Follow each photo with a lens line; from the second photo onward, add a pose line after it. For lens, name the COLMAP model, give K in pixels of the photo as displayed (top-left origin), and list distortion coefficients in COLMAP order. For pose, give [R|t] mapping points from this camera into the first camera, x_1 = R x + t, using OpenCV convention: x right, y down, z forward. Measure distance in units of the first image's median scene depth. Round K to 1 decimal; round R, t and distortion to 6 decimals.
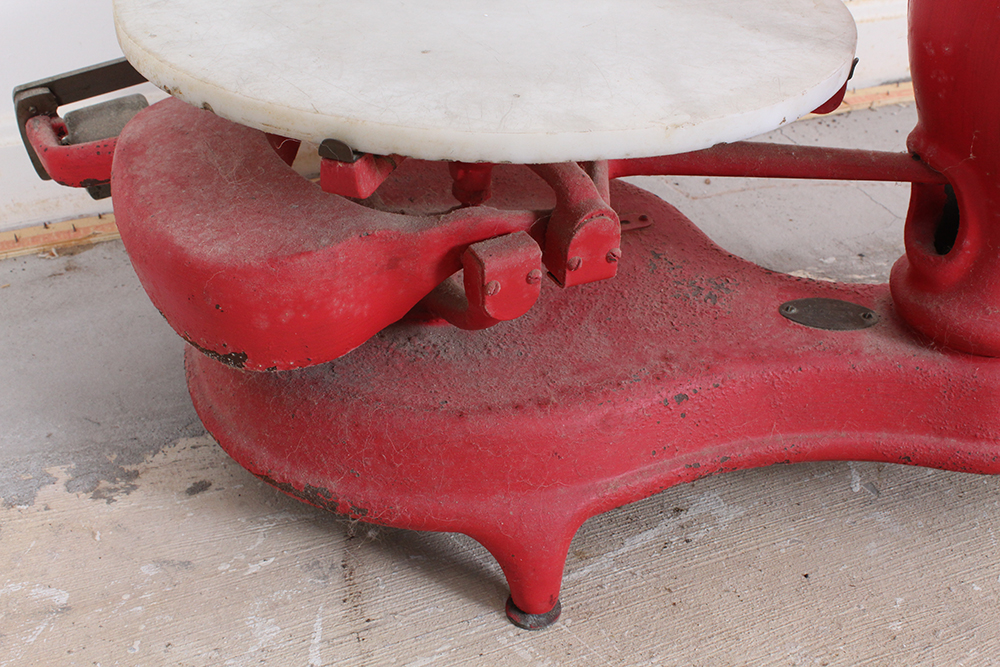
lens RADIAL K [[1237.0, 0, 497.4], [0, 1237.0, 334.3], [0, 0, 1]] dist [-0.049617, 0.000000]
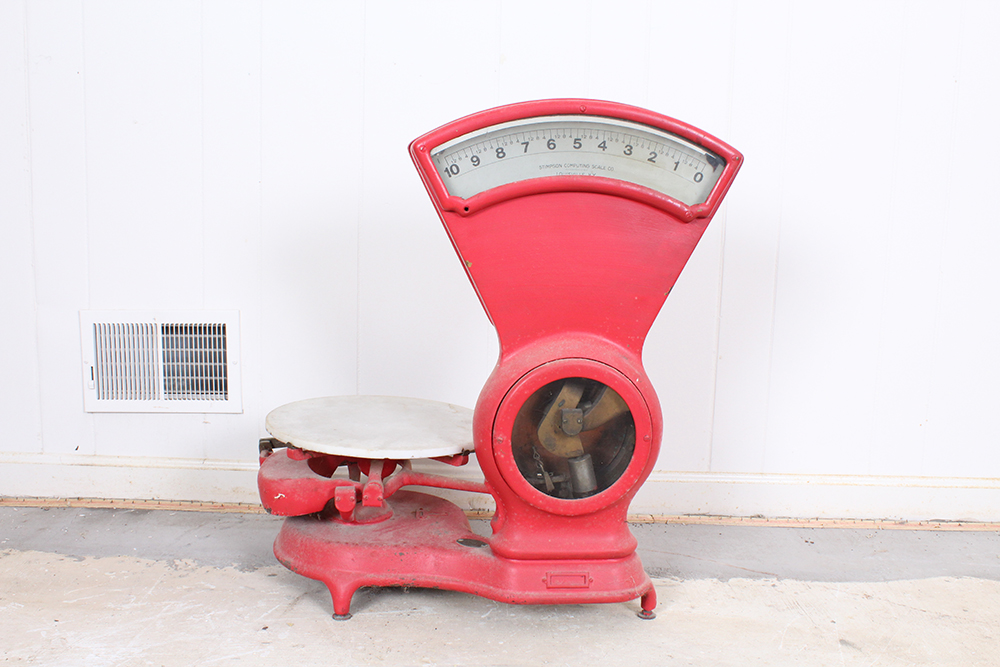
lens RADIAL K [[1025.3, 0, 496.1], [0, 1025.3, 333.0], [0, 0, 1]] dist [-0.113496, 0.000000]
pose [[0.926825, 0.070618, -0.368794, 1.204092], [-0.220776, 0.896939, -0.383090, 0.456156], [0.303733, 0.436478, 0.846896, -1.226644]]
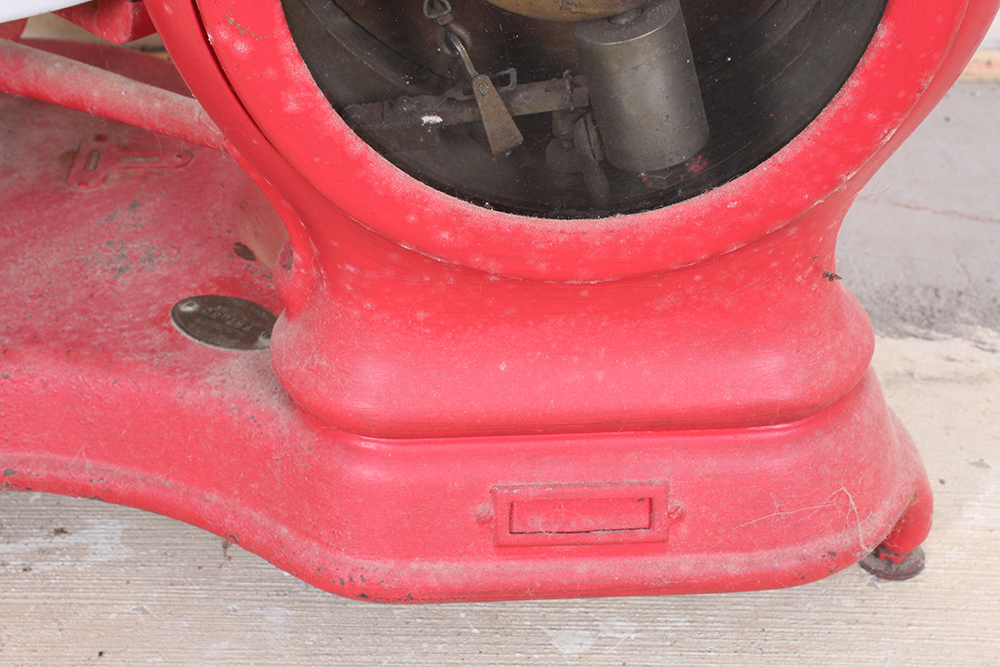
lens RADIAL K [[1632.3, 0, 499.4], [0, 1632.3, 336.2], [0, 0, 1]] dist [-0.034898, 0.000000]
pose [[0.907503, 0.219241, -0.358289, 0.803691], [-0.205258, 0.975664, 0.077127, -0.122529], [0.366479, 0.003548, 0.930420, 0.164882]]
